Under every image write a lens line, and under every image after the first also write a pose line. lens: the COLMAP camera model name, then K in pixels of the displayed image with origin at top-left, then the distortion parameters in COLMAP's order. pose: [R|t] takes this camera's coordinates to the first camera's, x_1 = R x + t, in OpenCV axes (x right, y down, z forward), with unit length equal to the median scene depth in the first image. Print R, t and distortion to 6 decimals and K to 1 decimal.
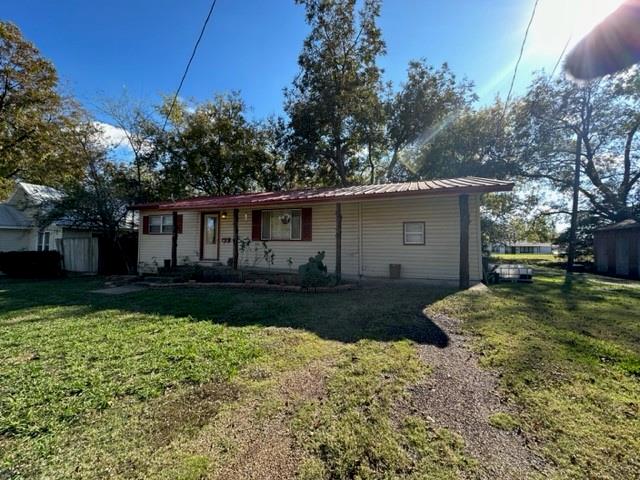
lens RADIAL K [[256.3, 0, 320.8], [0, 256.3, 239.7], [0, 0, 1]] dist [-0.002589, 0.000757]
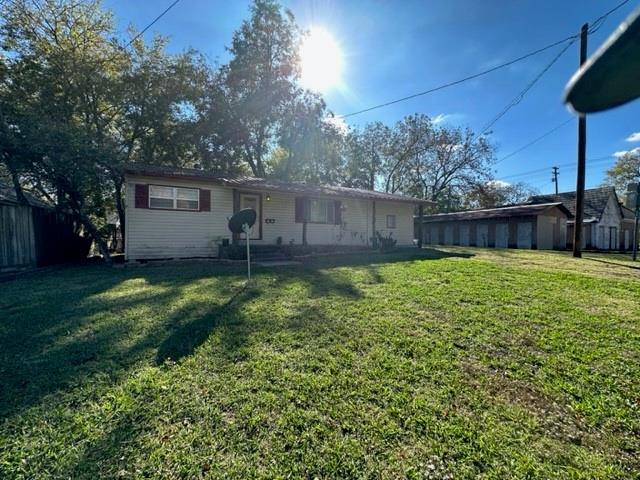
lens RADIAL K [[256.3, 0, 320.8], [0, 256.3, 239.7], [0, 0, 1]] dist [-0.002589, 0.000757]
pose [[0.664160, -0.012131, 0.747492, -0.896873], [-0.019883, 0.999228, 0.033882, 0.034343], [-0.747326, -0.037365, 0.663406, 0.090128]]
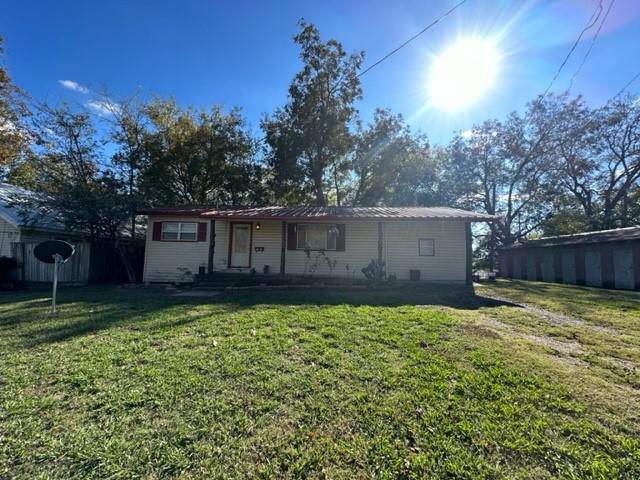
lens RADIAL K [[256.3, 0, 320.8], [0, 256.3, 239.7], [0, 0, 1]] dist [-0.002589, 0.000757]
pose [[0.953794, 0.035534, 0.298354, -0.382310], [-0.019571, 0.998221, -0.056322, 0.015260], [-0.299824, 0.047881, 0.952792, -0.092817]]
